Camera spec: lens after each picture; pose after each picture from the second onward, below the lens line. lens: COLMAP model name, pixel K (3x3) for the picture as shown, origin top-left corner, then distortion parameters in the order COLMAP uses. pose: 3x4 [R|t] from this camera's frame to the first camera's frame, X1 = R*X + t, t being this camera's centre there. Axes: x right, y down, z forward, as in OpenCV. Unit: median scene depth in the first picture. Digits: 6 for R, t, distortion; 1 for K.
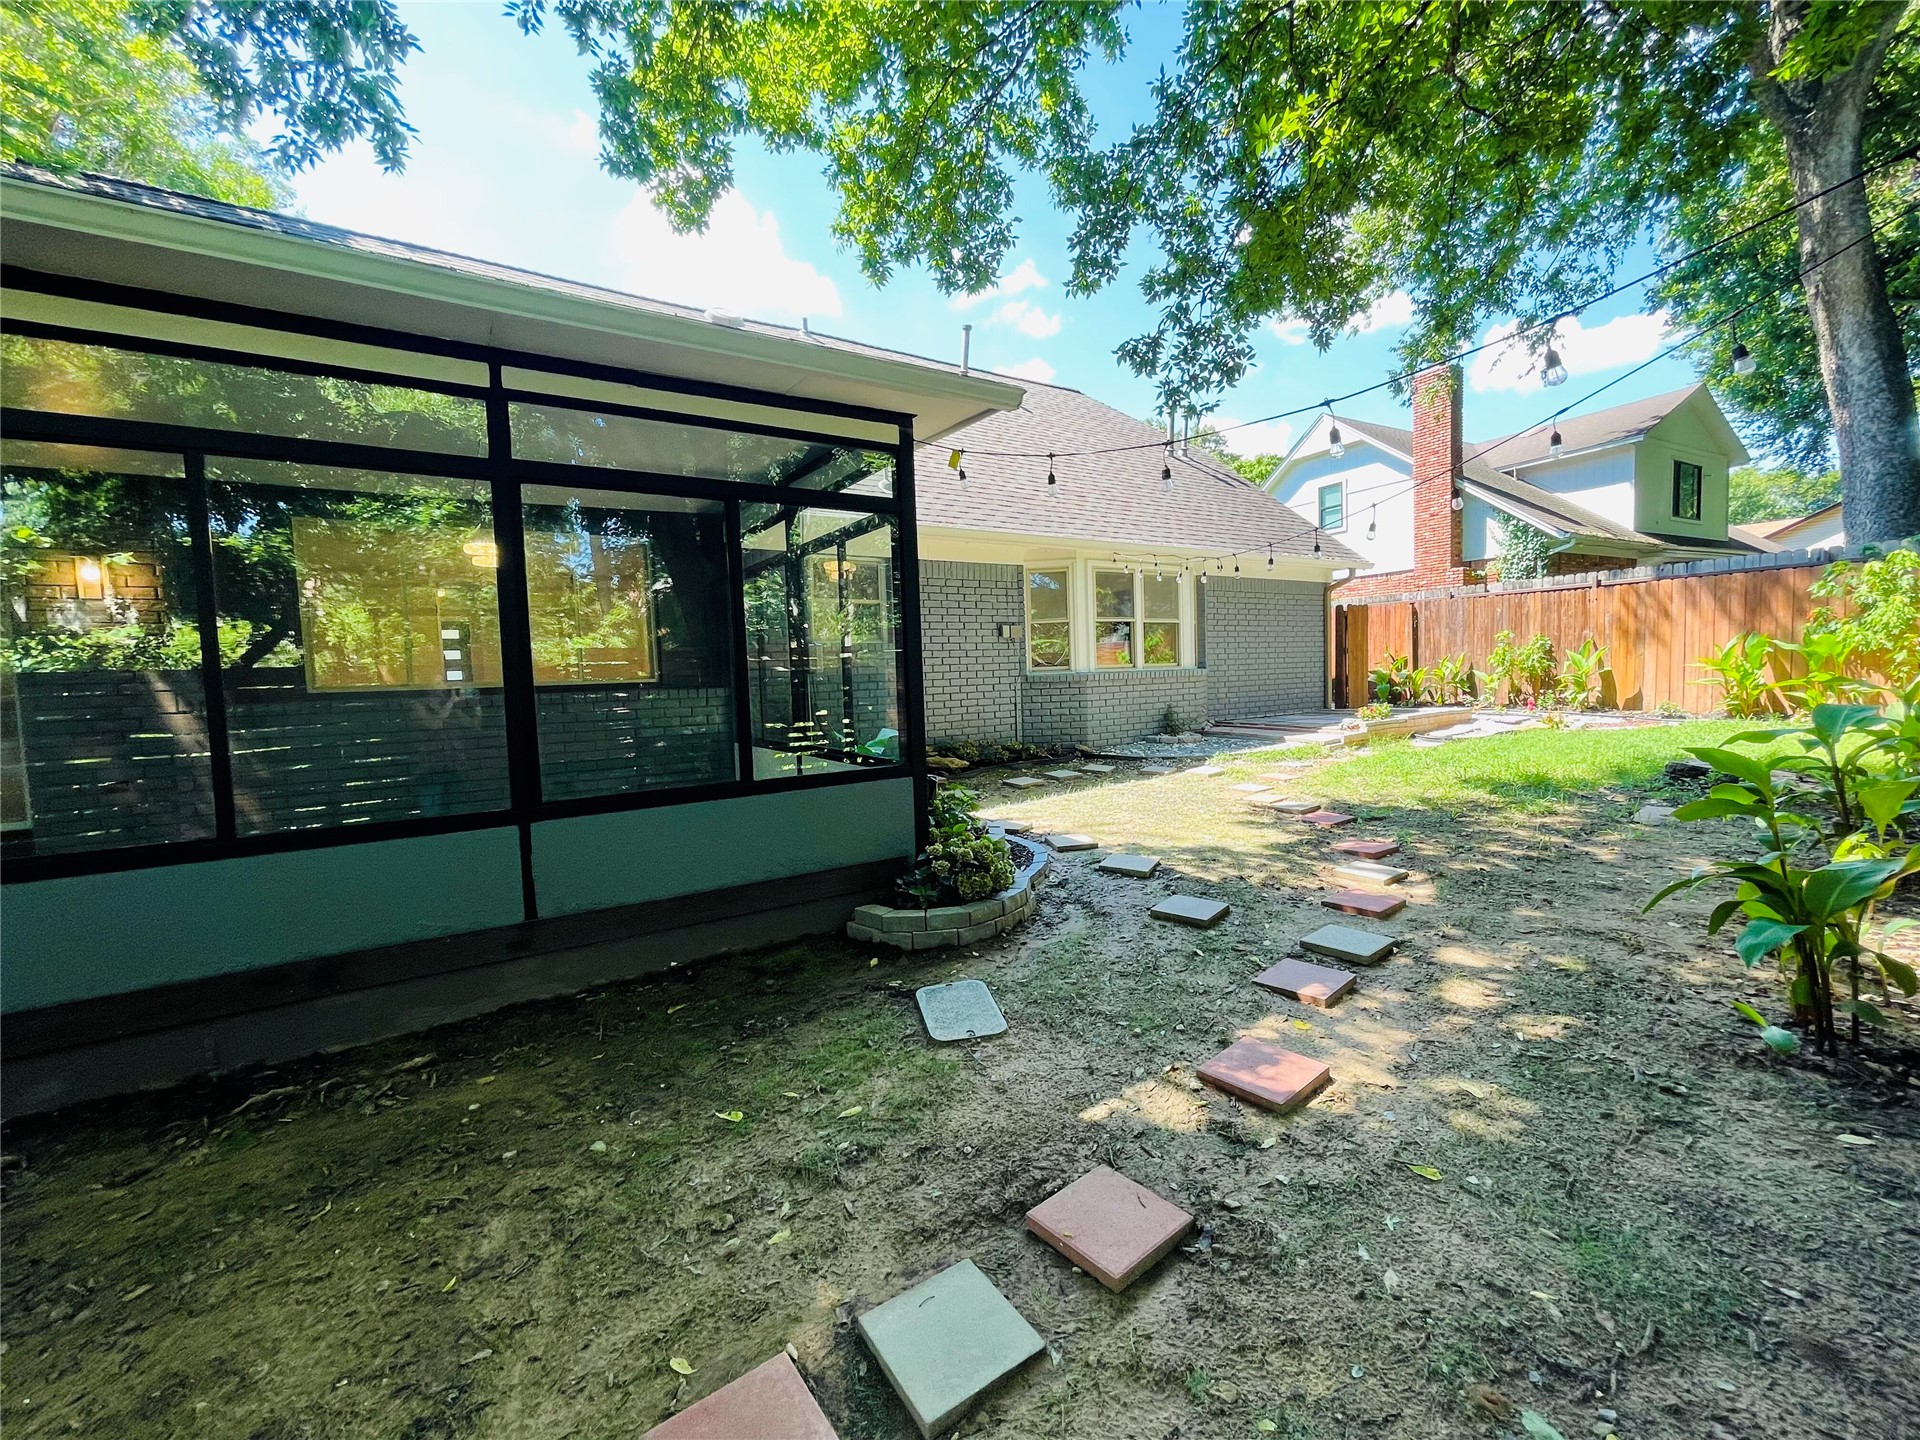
lens RADIAL K [[755.9, 0, 978.4], [0, 755.9, 715.0], [0, 0, 1]] dist [-0.002657, 0.000372]
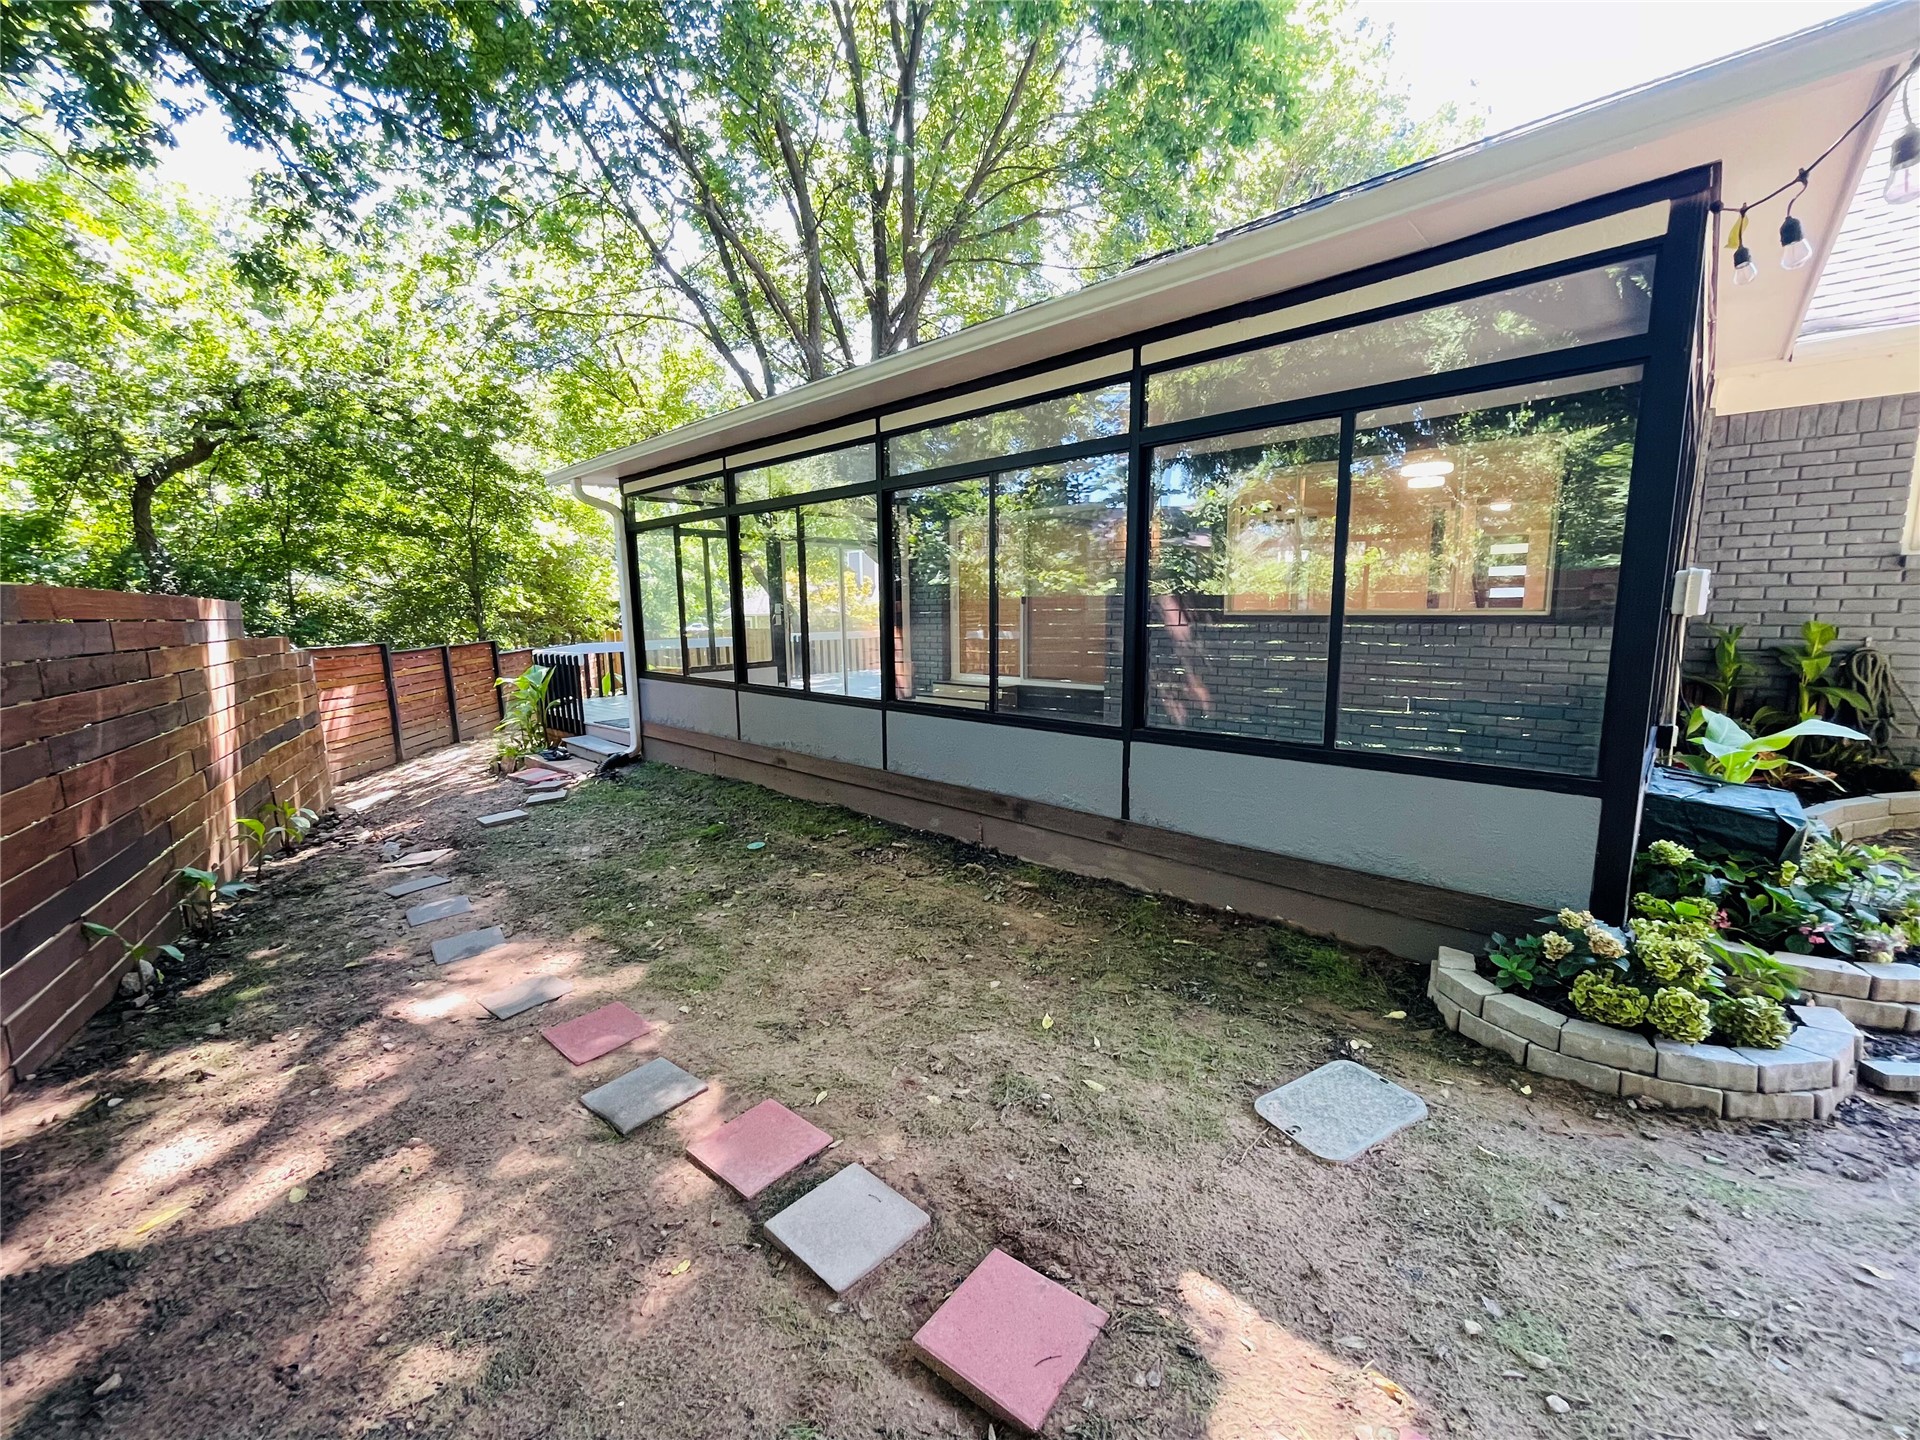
lens RADIAL K [[785.4, 0, 976.2], [0, 785.4, 721.6], [0, 0, 1]] dist [0.000297, 0.000311]
pose [[0.241353, 0.173812, -0.954745, 0.559672], [-0.055284, 0.984694, 0.165289, -0.084741], [0.968861, 0.012889, 0.247268, 0.475202]]
